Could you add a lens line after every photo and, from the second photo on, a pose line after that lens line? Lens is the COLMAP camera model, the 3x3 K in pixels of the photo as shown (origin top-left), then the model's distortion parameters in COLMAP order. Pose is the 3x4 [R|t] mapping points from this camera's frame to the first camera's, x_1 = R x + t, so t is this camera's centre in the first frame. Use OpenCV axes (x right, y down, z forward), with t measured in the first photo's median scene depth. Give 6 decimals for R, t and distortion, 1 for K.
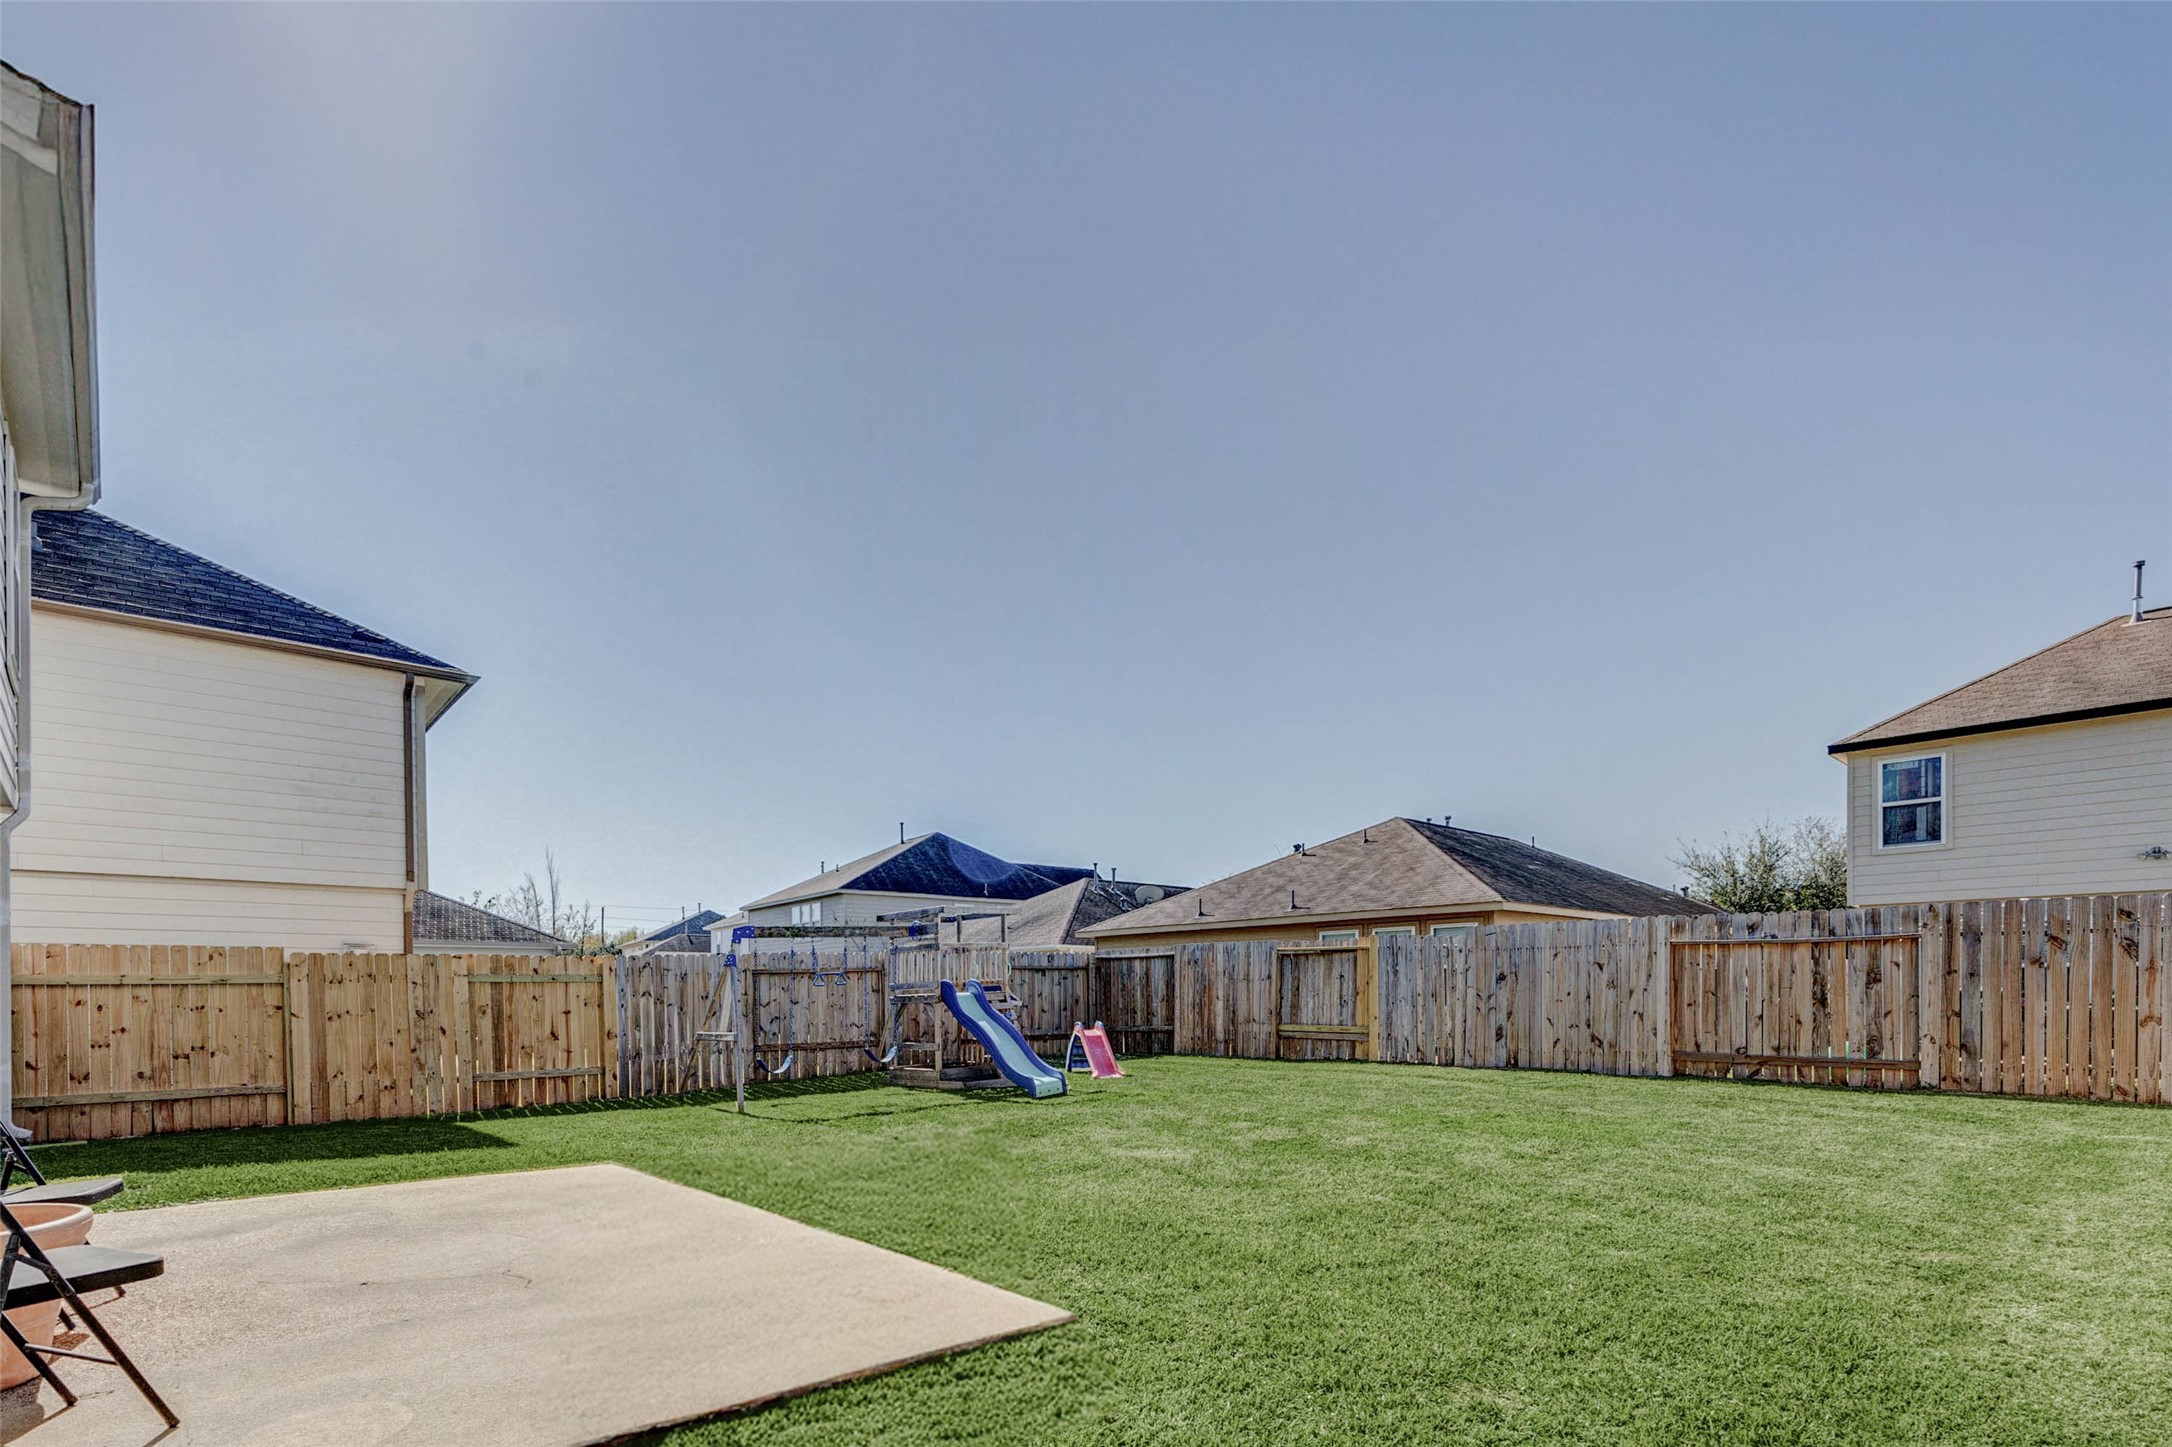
lens RADIAL K [[1047.8, 0, 1086.0], [0, 1047.8, 723.5], [0, 0, 1]] dist [0.002458, 0.000892]
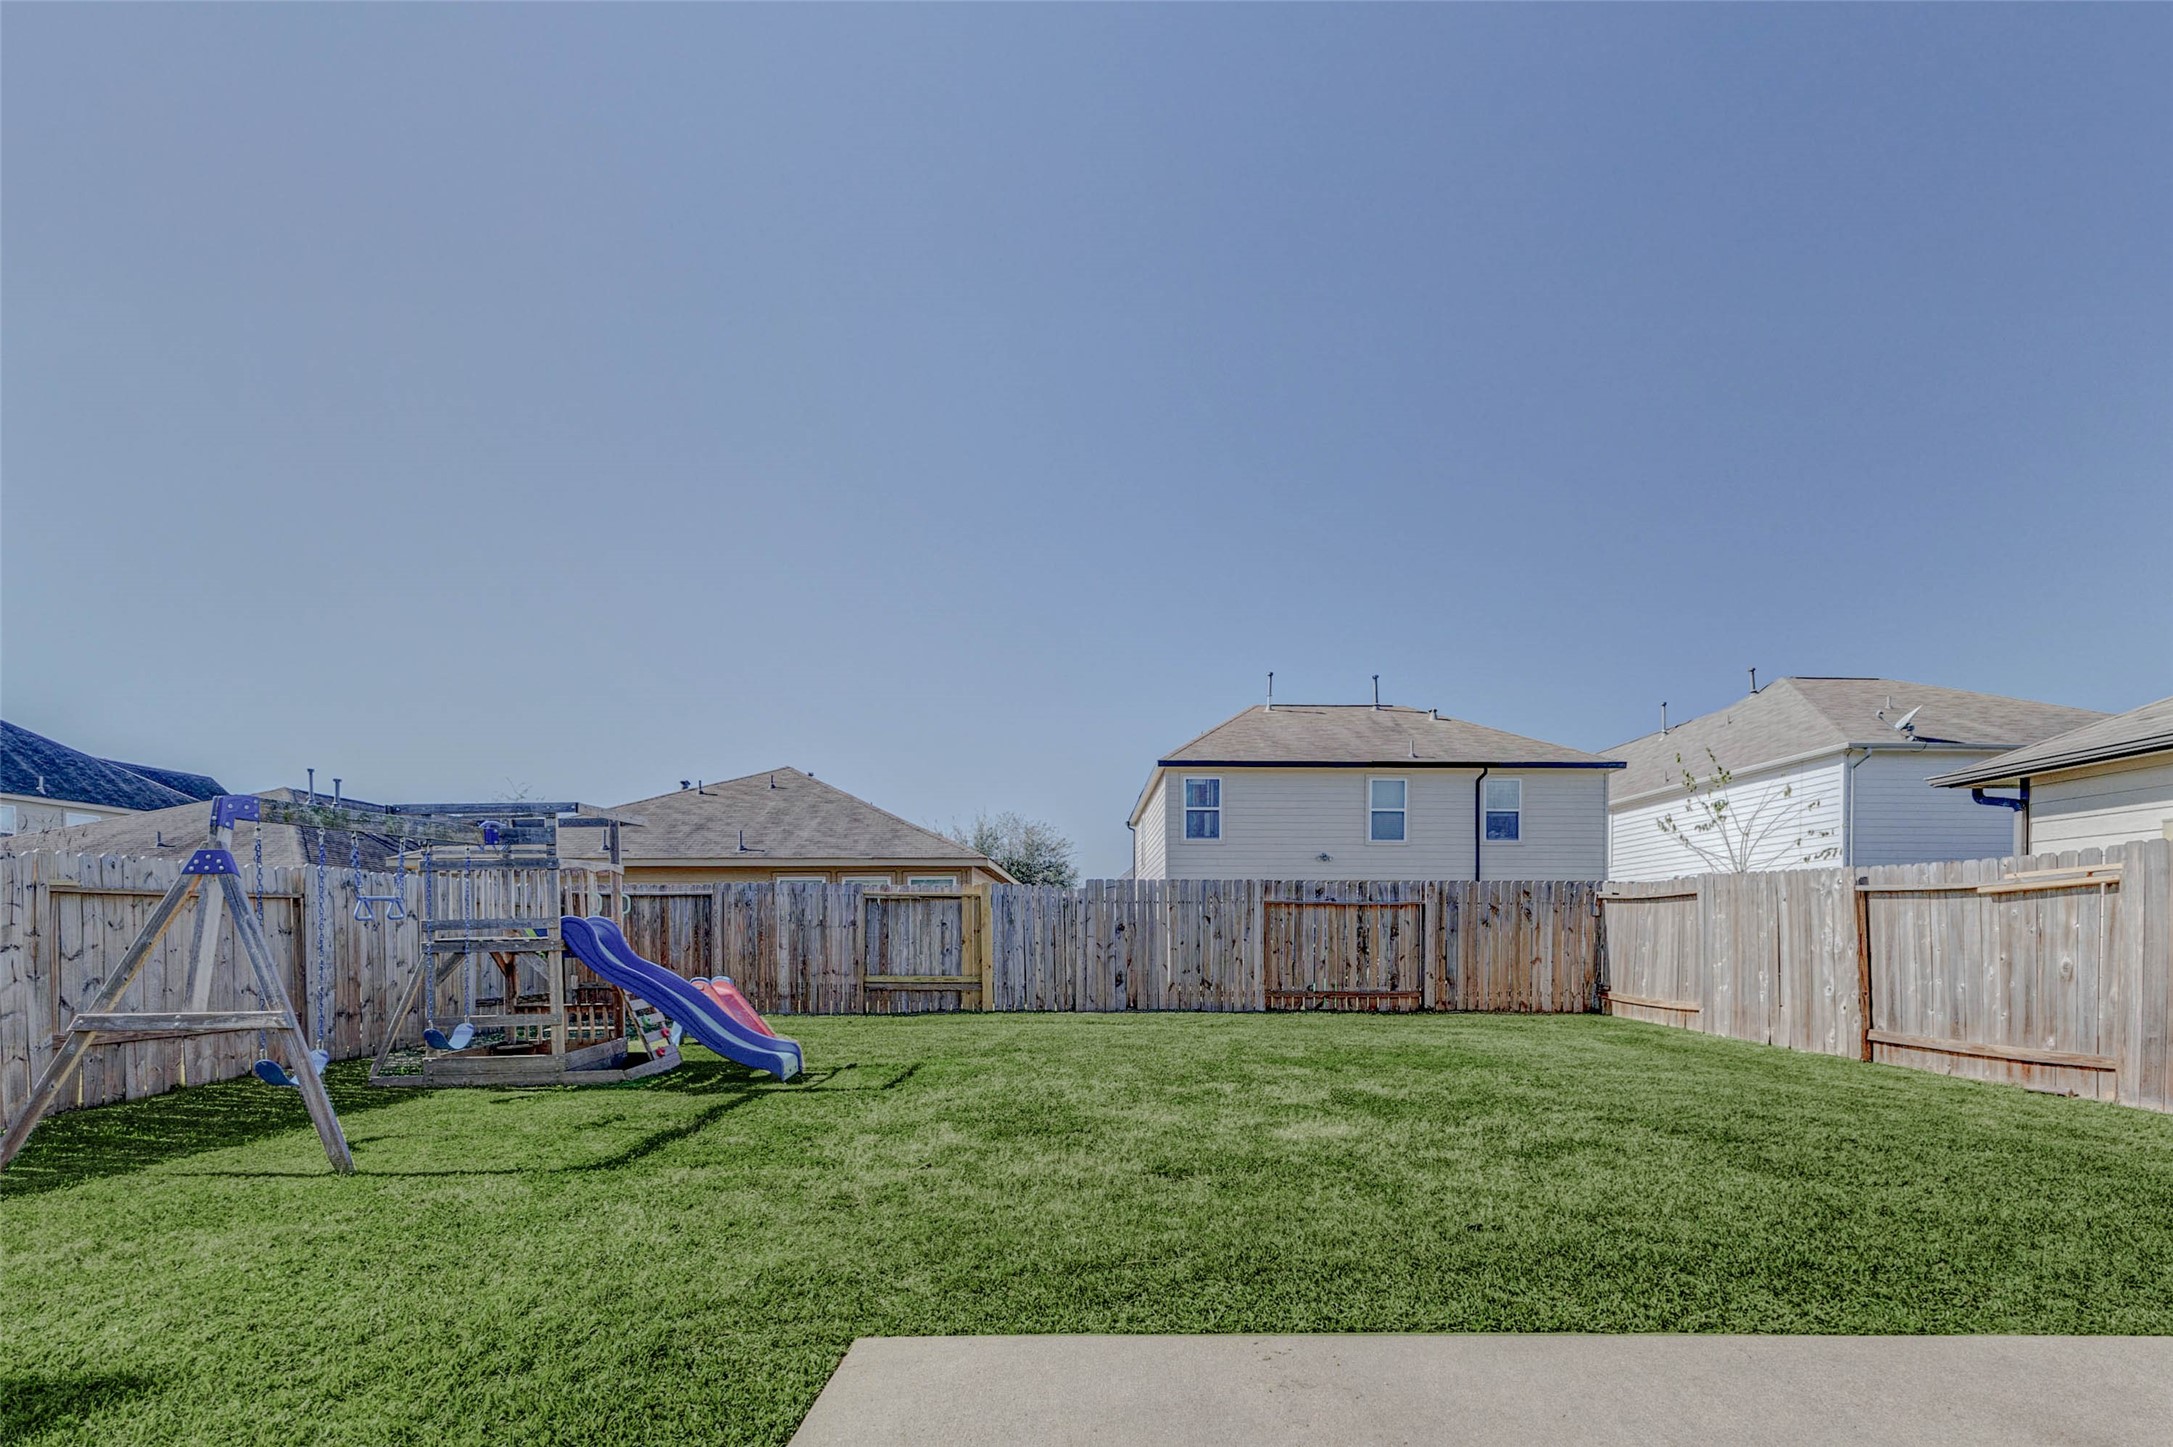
lens RADIAL K [[968.7, 0, 1089.6], [0, 968.7, 793.1], [0, 0, 1]] dist [-0.000422, -0.000181]
pose [[0.654651, 0.122002, 0.746021, -0.374401], [-0.191984, 0.981366, 0.007980, 0.105576], [-0.731146, -0.148448, 0.665874, 0.386444]]
